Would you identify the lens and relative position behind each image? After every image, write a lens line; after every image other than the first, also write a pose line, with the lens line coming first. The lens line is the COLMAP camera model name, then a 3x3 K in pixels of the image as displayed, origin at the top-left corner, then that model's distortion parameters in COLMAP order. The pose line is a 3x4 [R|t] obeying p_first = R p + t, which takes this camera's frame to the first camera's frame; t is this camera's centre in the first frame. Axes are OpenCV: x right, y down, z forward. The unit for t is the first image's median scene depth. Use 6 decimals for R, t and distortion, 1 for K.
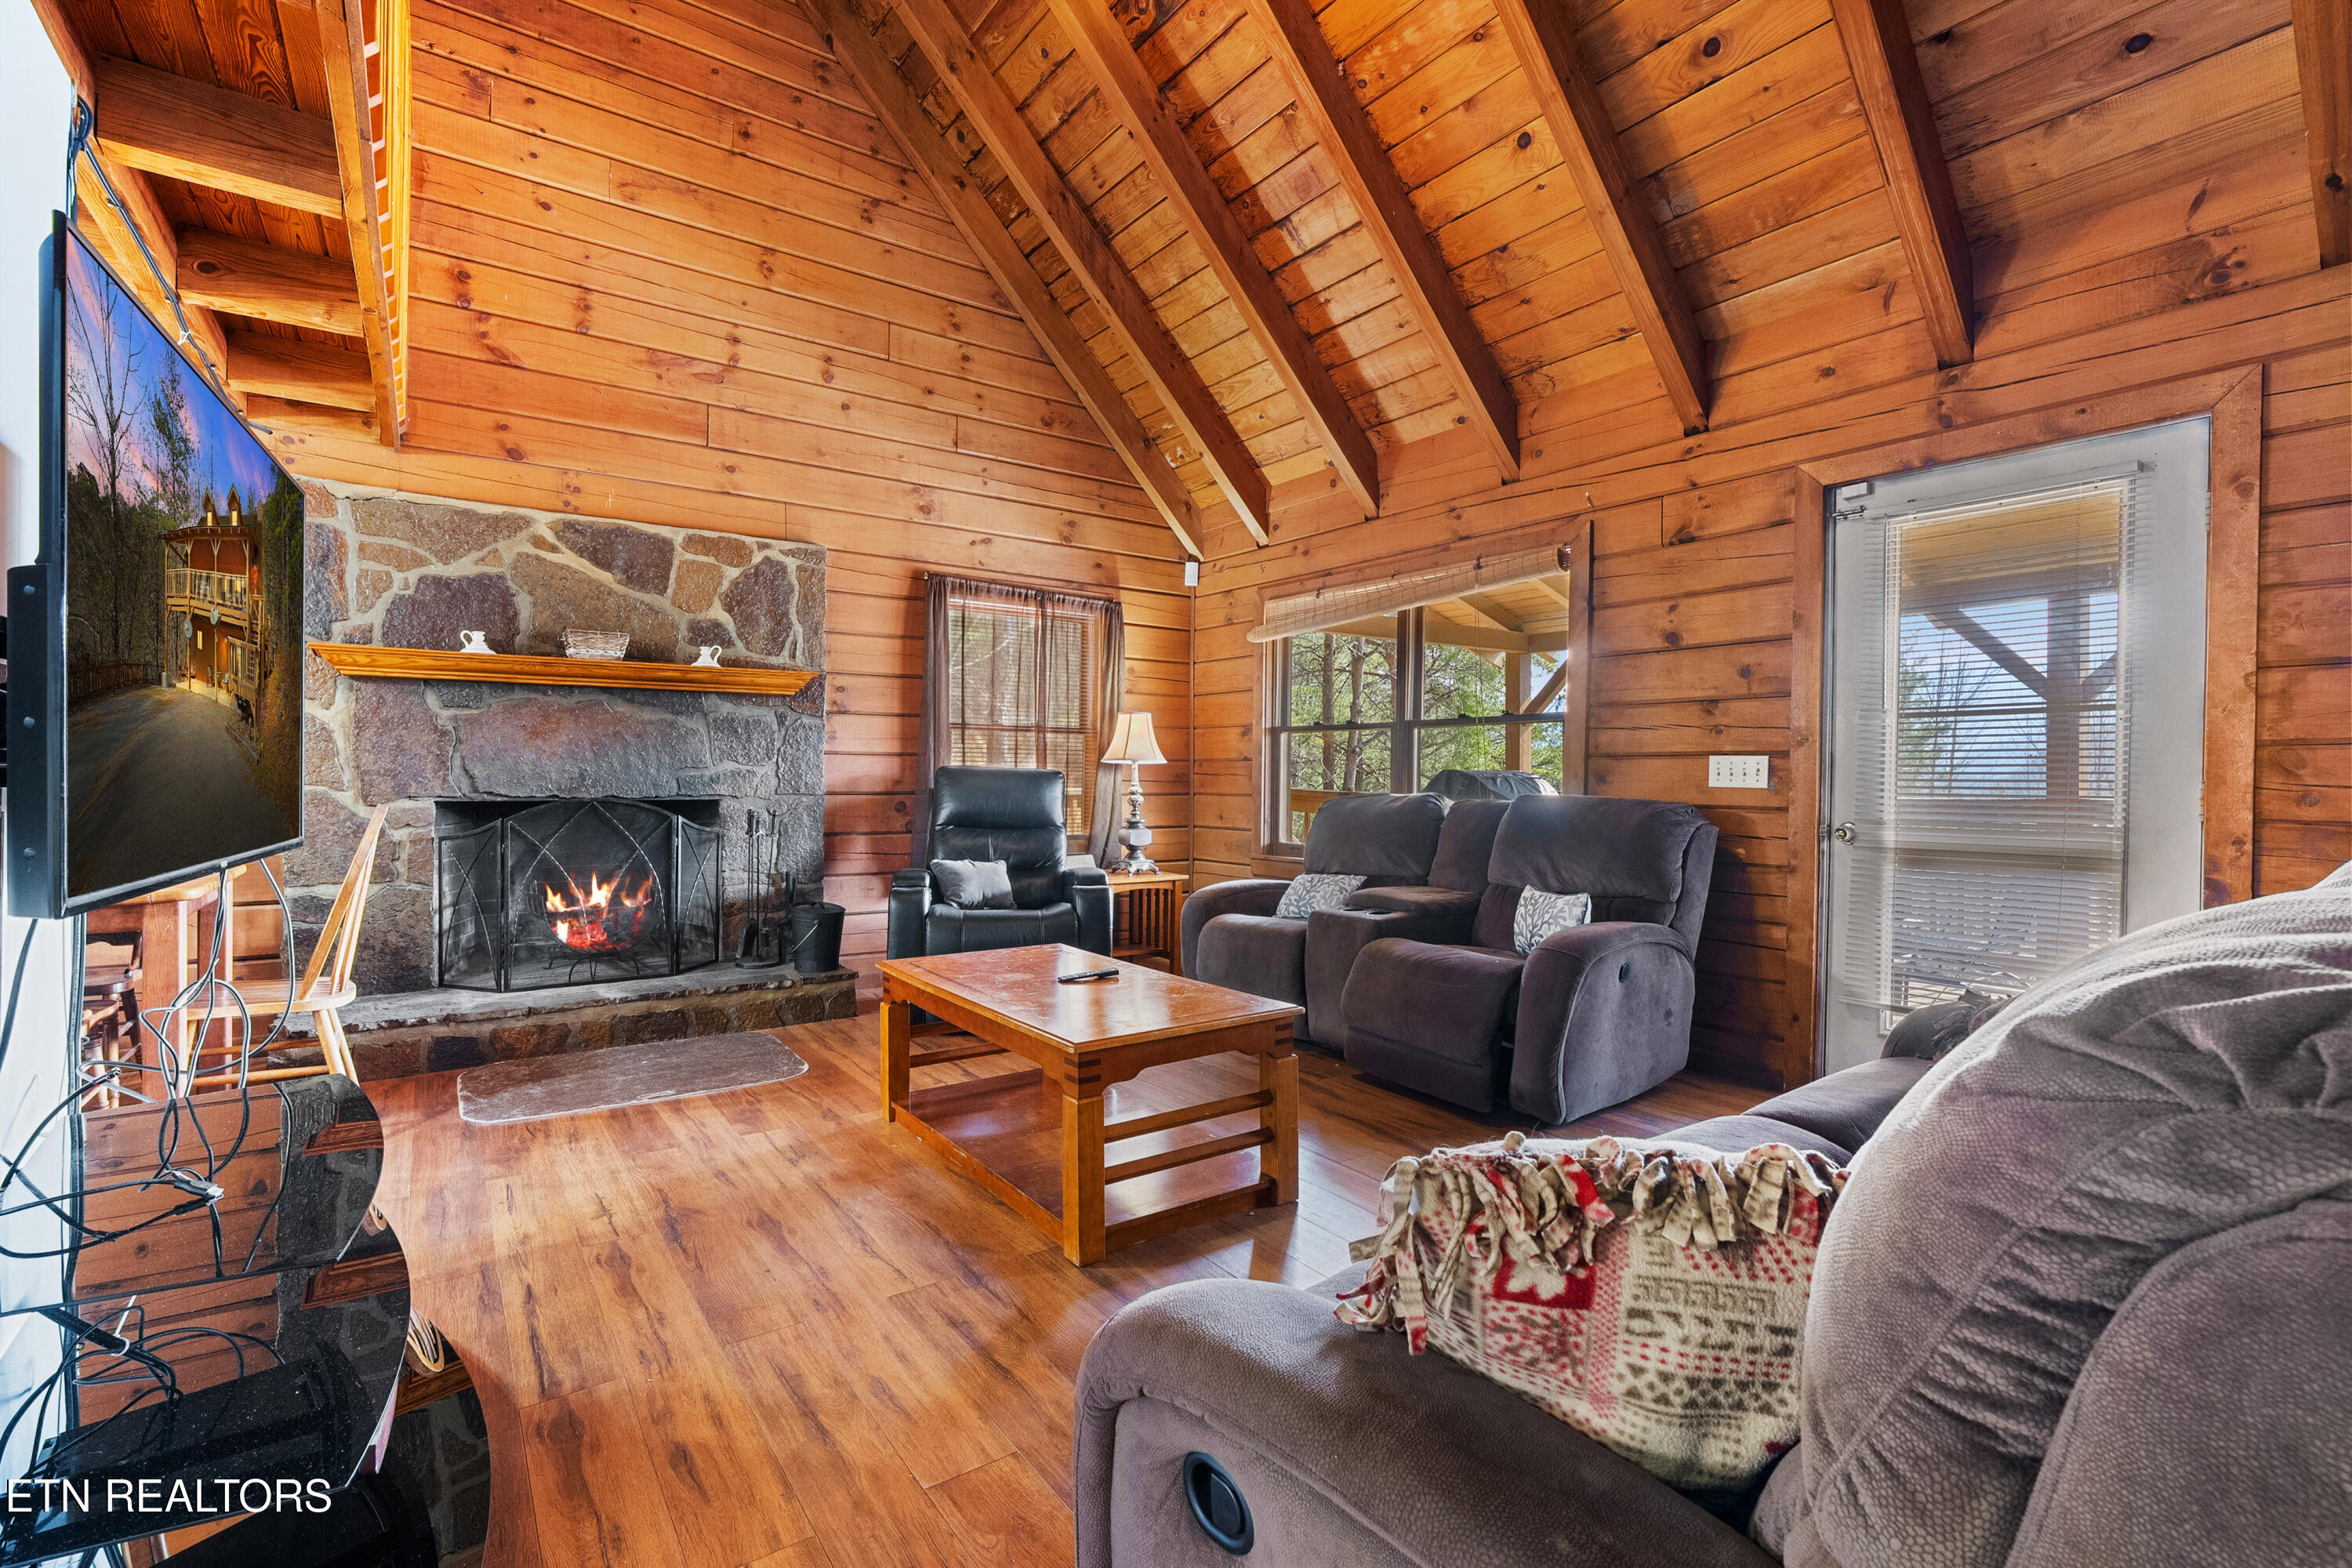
lens RADIAL K [[1073.5, 0, 1166.9], [0, 1073.5, 782.7], [0, 0, 1]] dist [-0.008737, 0.000489]
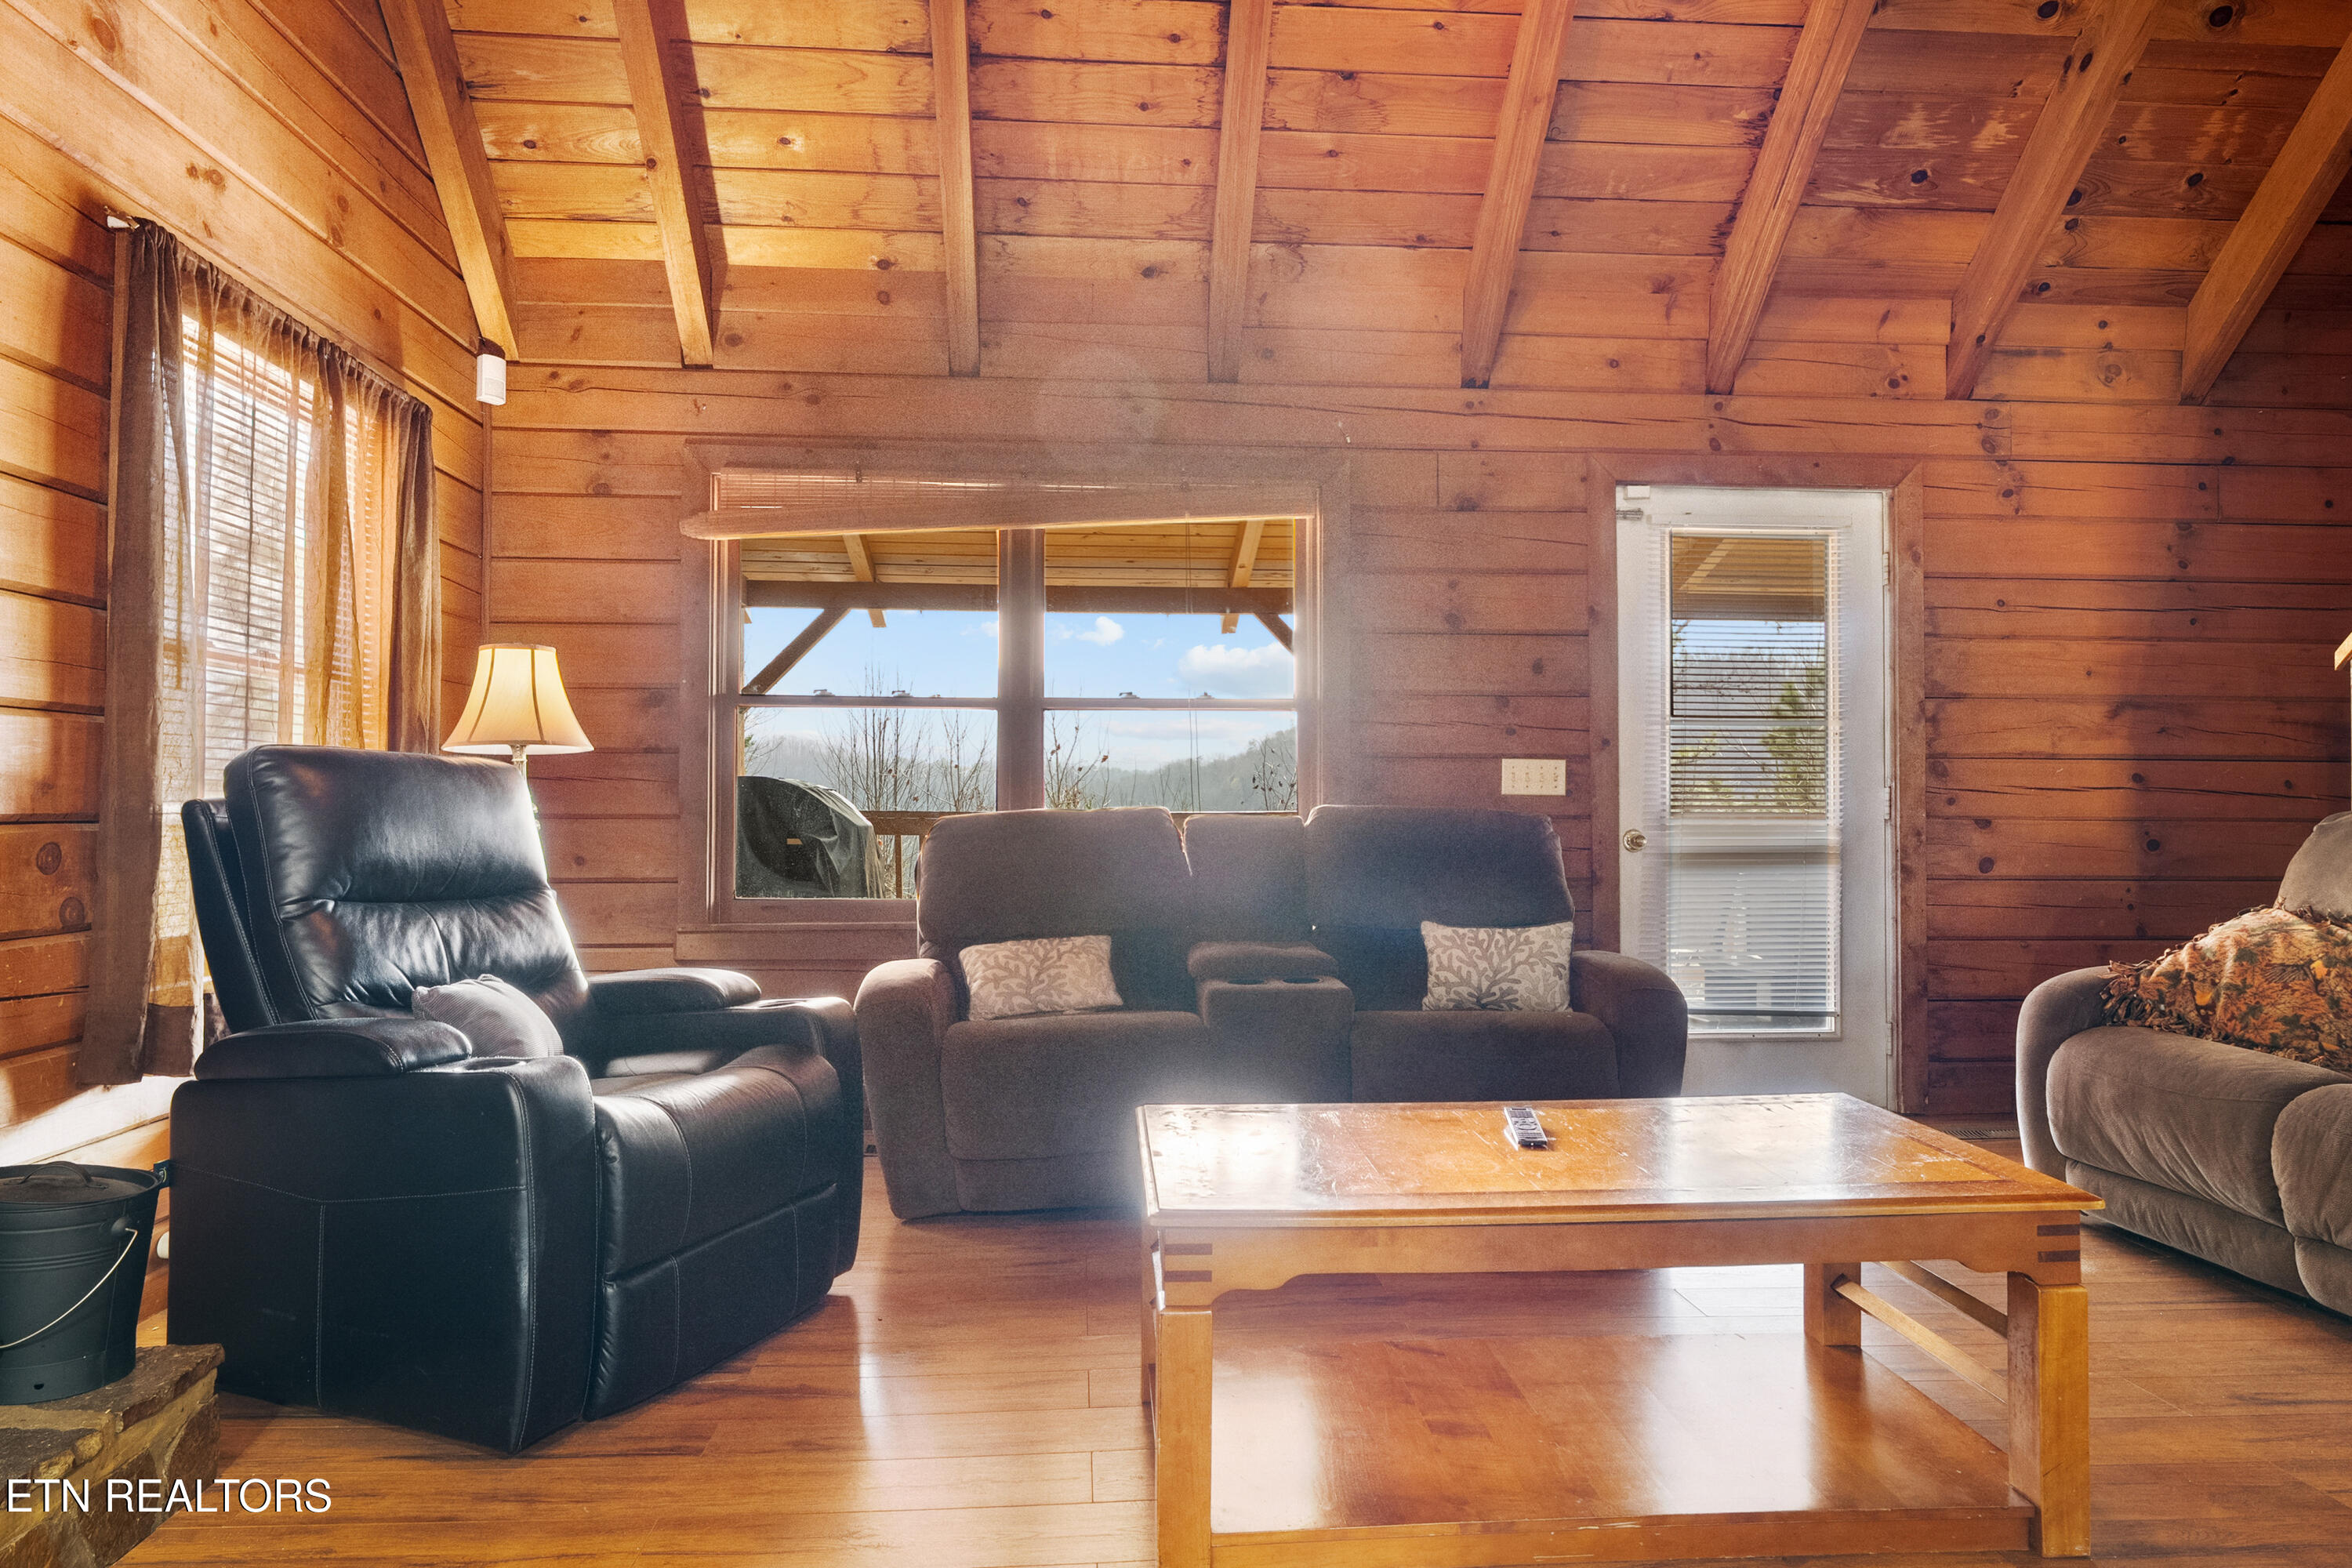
lens RADIAL K [[1431.4, 0, 1189.3], [0, 1431.4, 792.4], [0, 0, 1]] dist [-0.006265, -0.000630]
pose [[0.509813, 0.002344, 0.860282, -0.500253], [0.005571, 0.999966, -0.006027, 0.006551], [-0.860267, 0.007865, 0.509783, 0.491158]]
